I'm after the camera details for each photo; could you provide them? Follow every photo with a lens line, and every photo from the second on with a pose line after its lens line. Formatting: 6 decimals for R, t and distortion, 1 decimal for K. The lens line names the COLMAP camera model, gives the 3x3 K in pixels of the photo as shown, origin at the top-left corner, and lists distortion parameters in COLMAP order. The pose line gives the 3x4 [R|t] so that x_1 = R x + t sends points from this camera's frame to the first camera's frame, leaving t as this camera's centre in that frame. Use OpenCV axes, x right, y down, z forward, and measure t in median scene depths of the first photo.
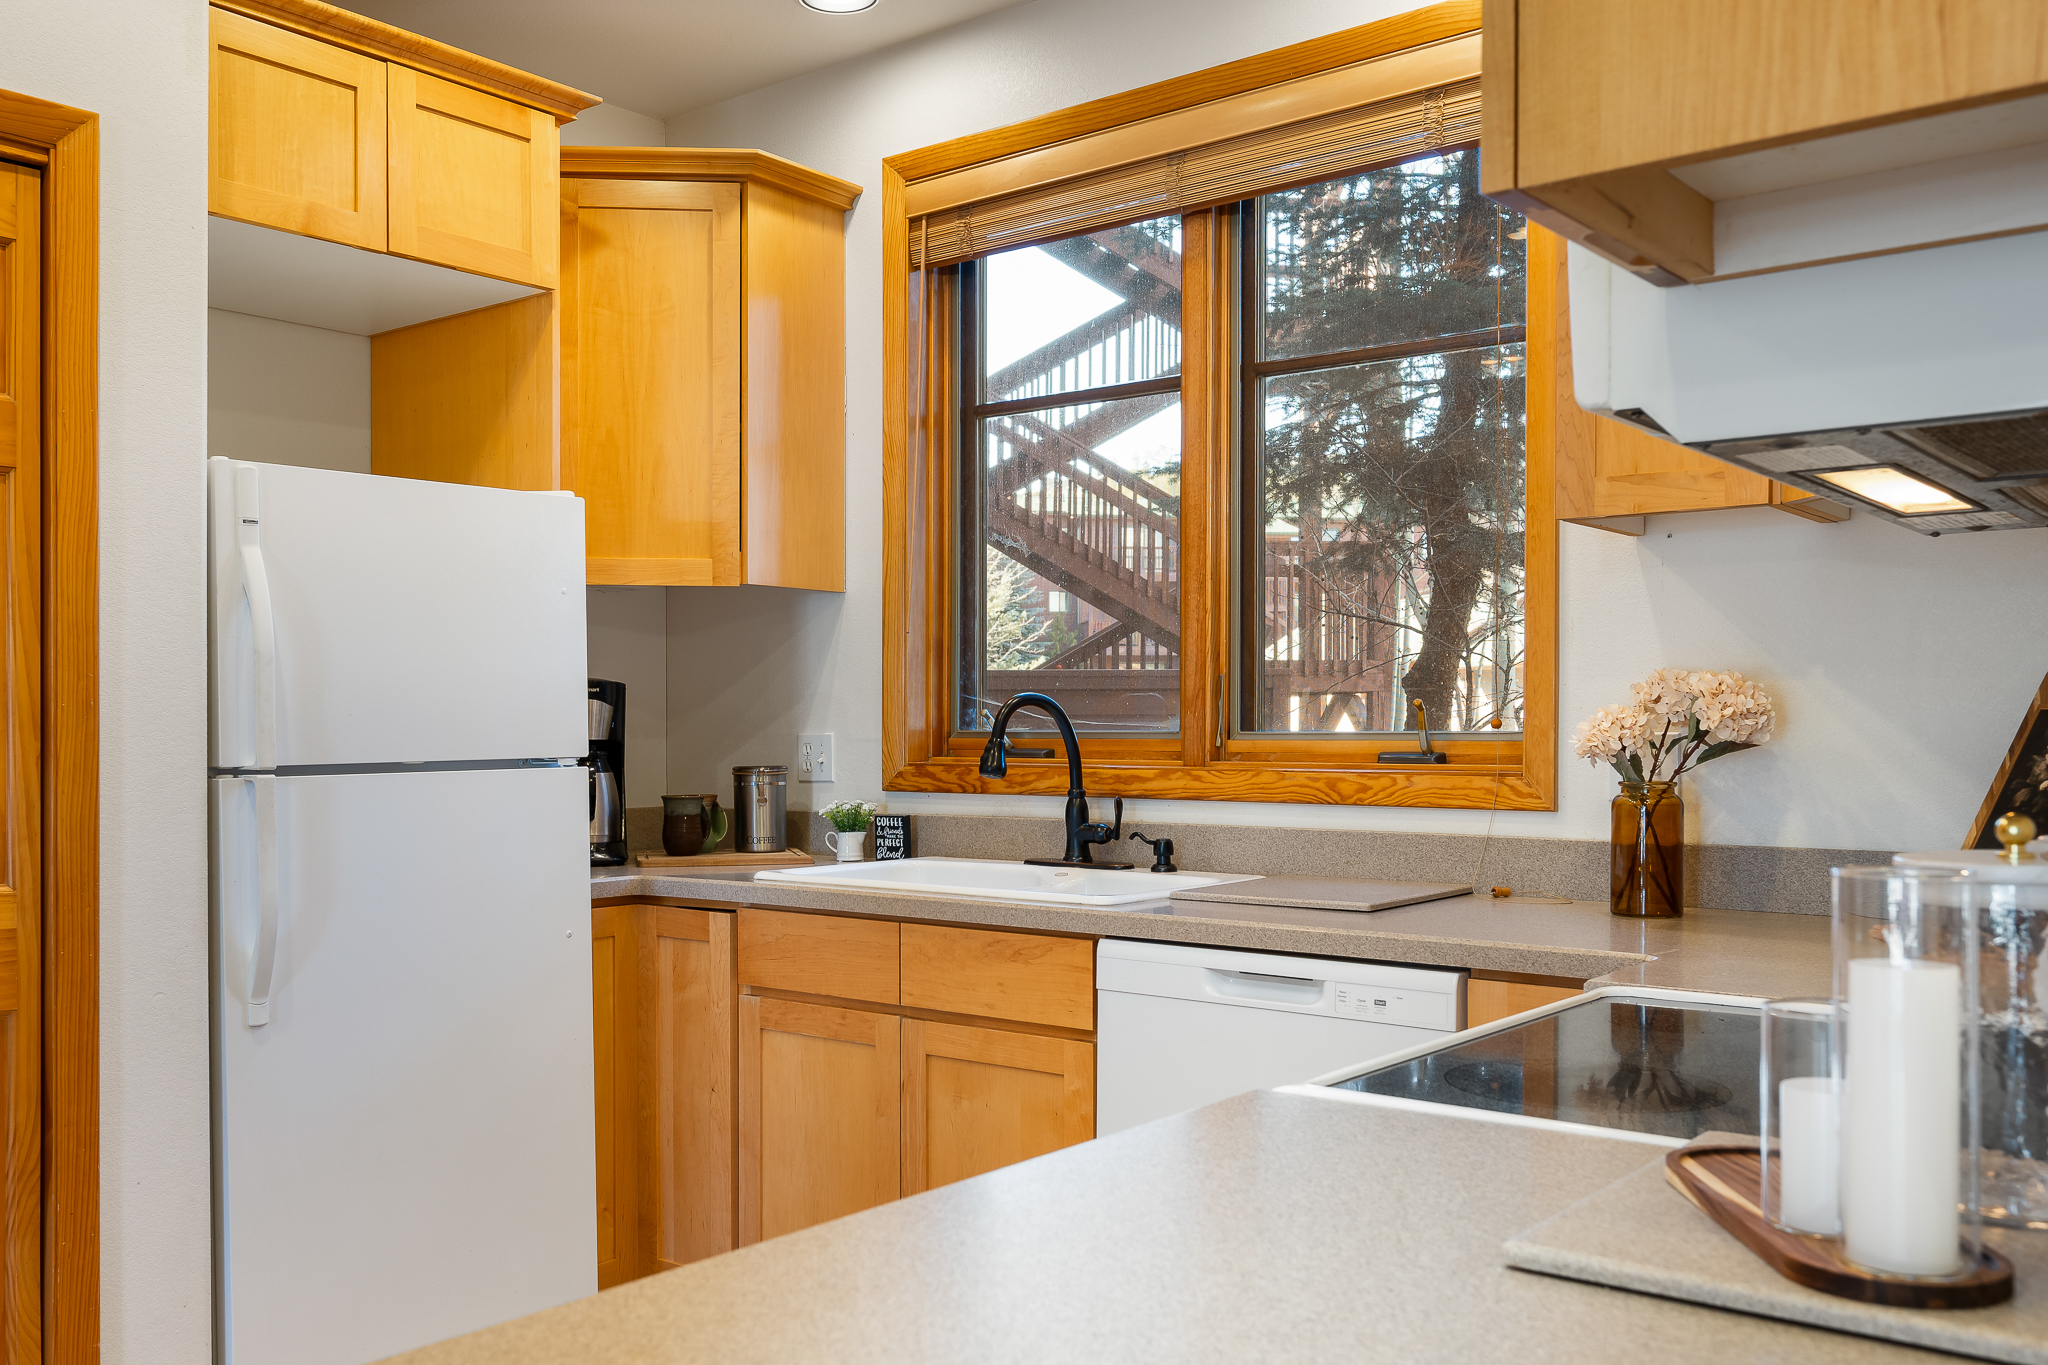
lens RADIAL K [[1774.1, 0, 915.3], [0, 1774.1, 744.7], [0, 0, 1]] dist [-0.003790, -0.003114]
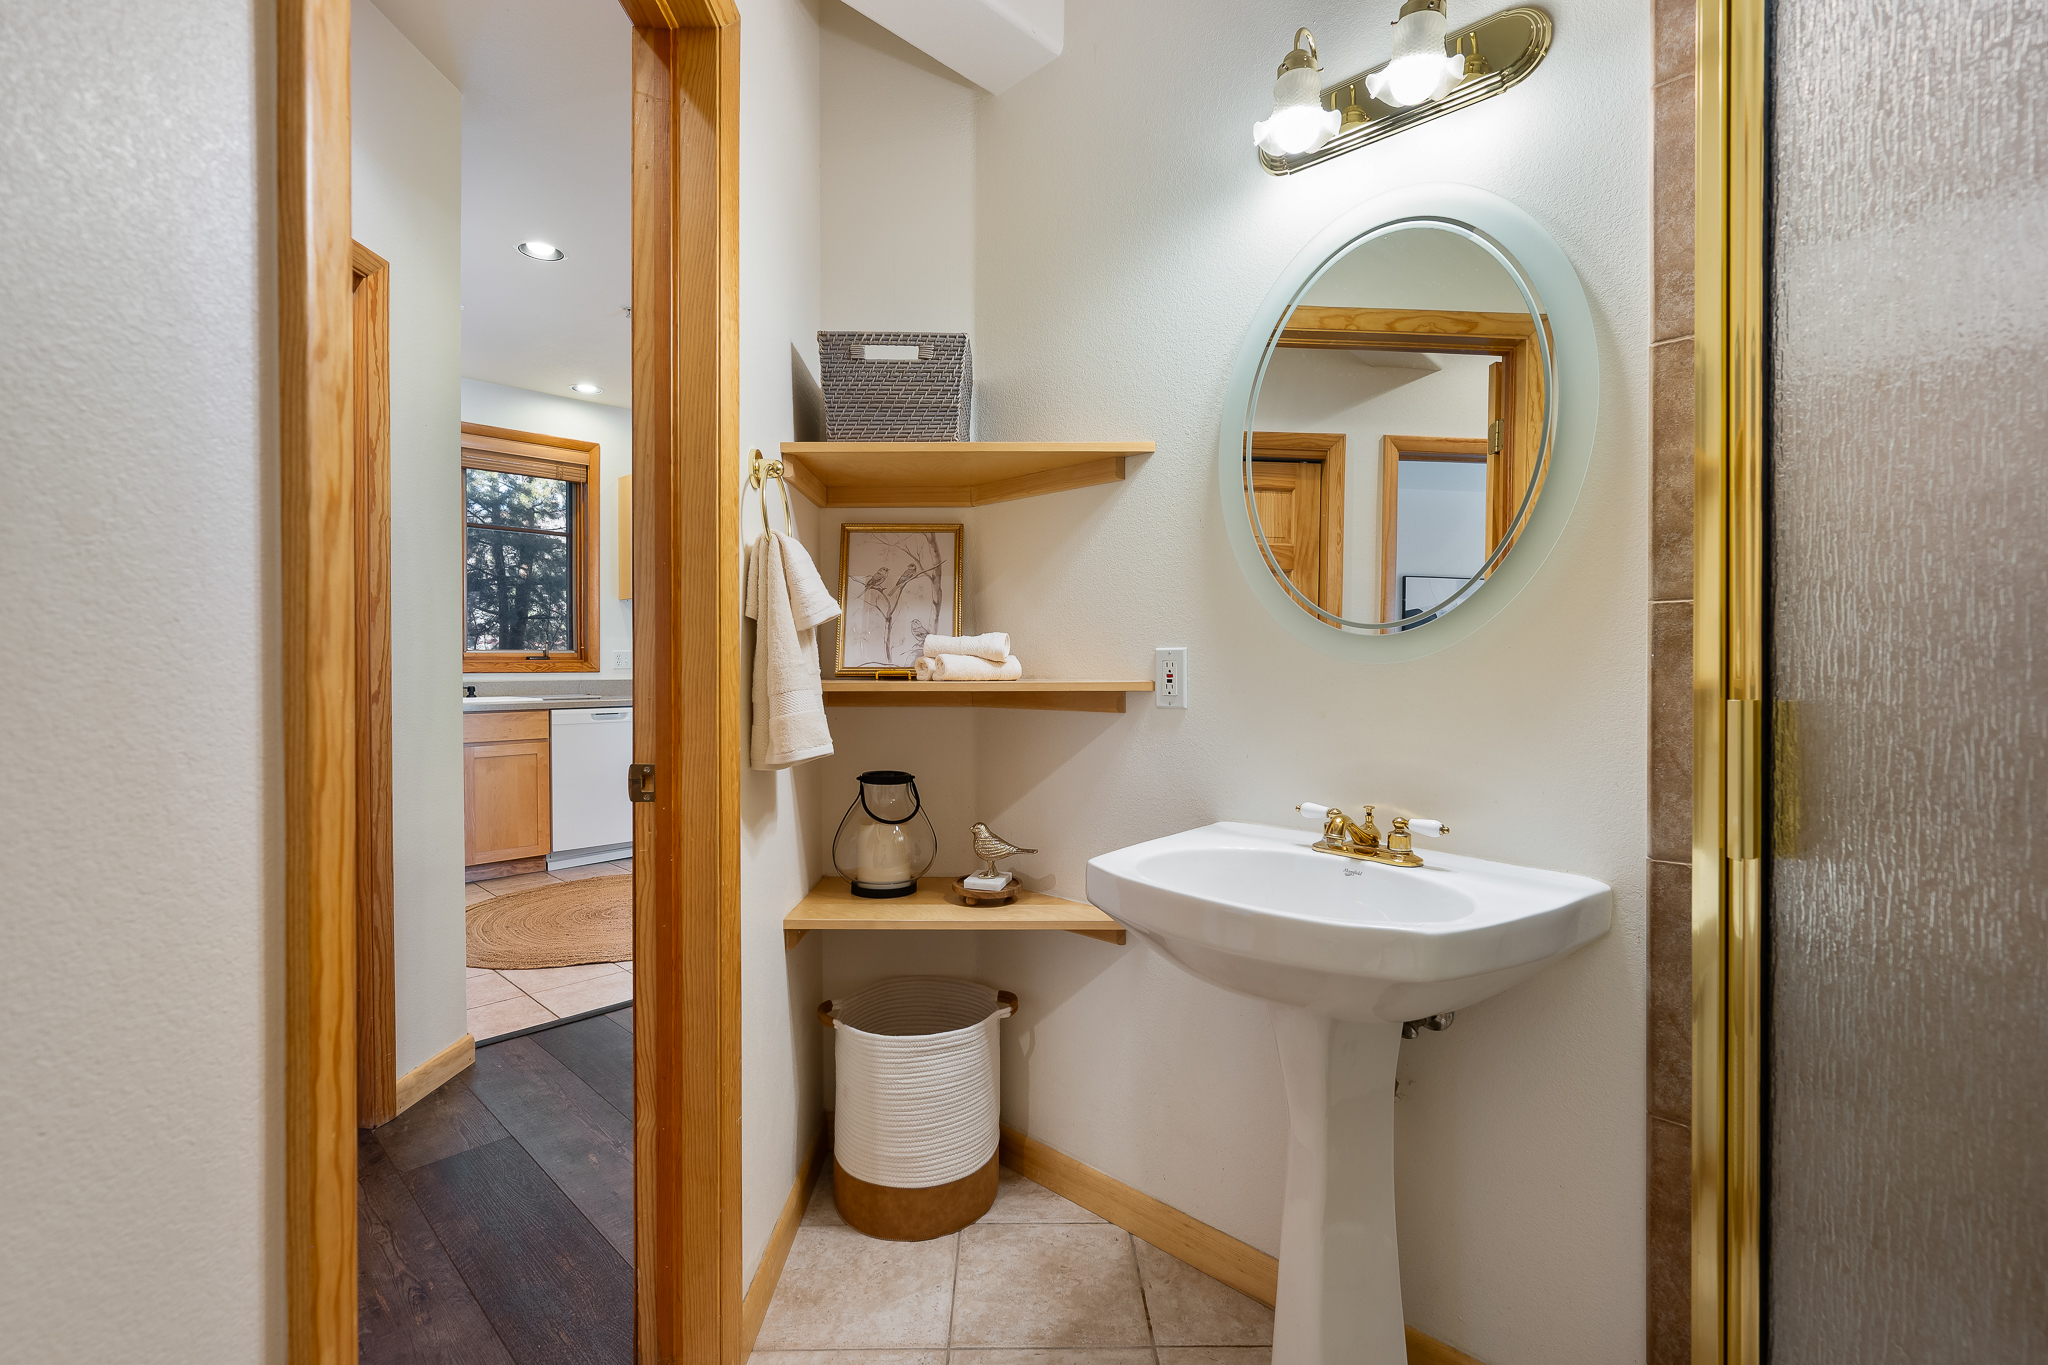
lens RADIAL K [[916.3, 0, 1024.0], [0, 916.3, 682.5], [0, 0, 1]] dist [0.000217, 0.000000]
pose [[0.060111, -0.018246, 0.998025, -1.281561], [0.008688, 0.999805, 0.017755, 0.027836], [-0.998154, 0.007604, 0.060258, 0.004095]]
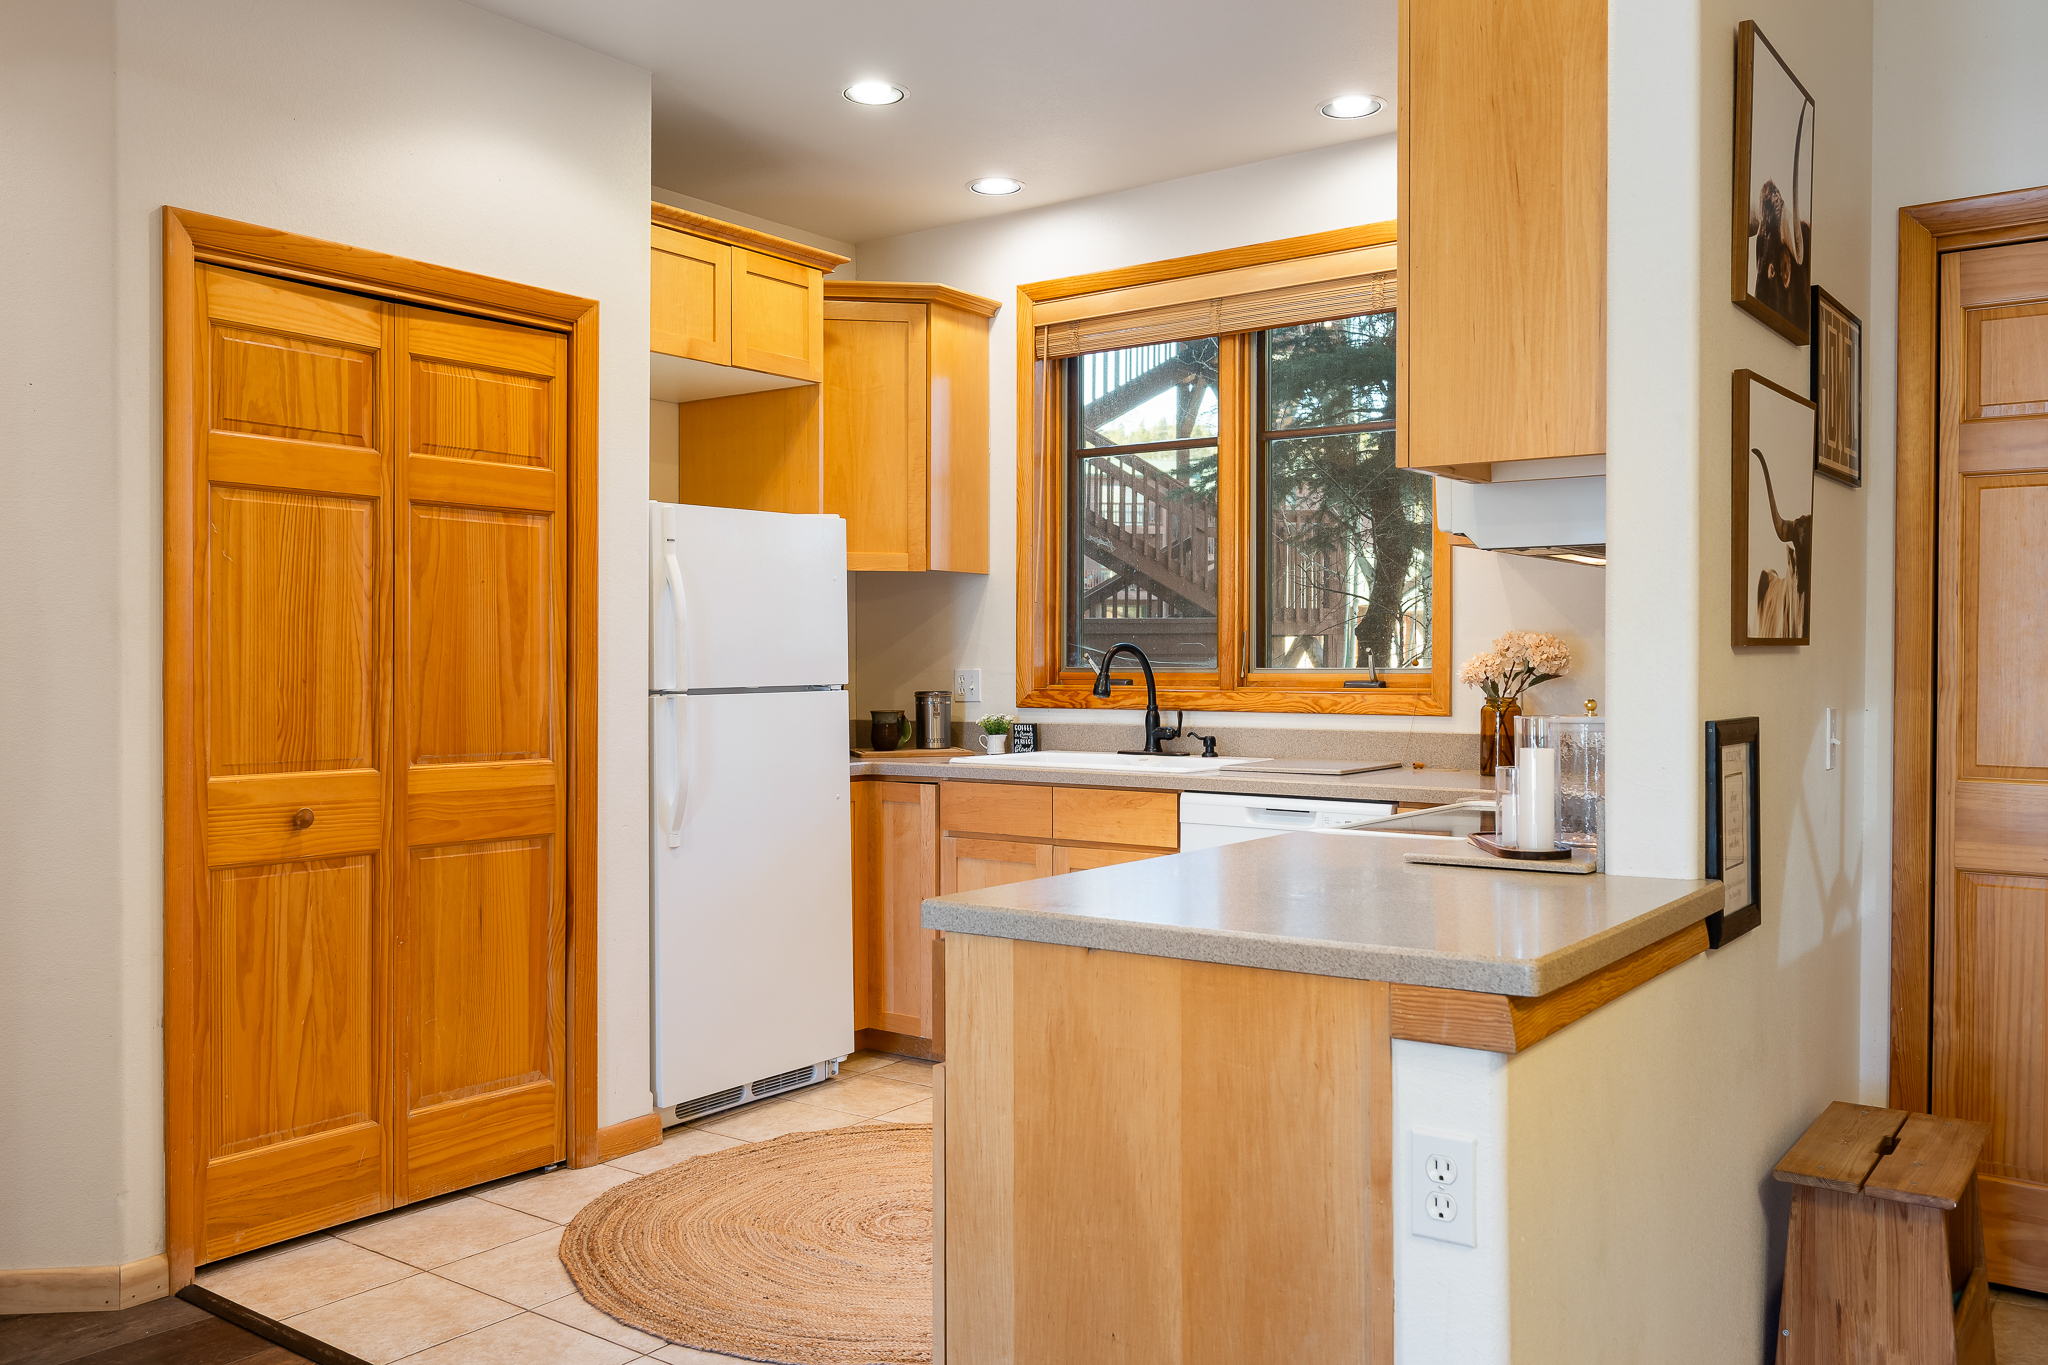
lens RADIAL K [[1625.3, 0, 1024.0], [0, 1625.3, 682.5], [0, 0, 1]] dist [0.002133, -0.002401]
pose [[0.997568, -0.000555, 0.069698, -0.123156], [0.000412, 0.999998, 0.002065, 0.002382], [-0.069699, -0.002031, 0.997566, -0.421791]]
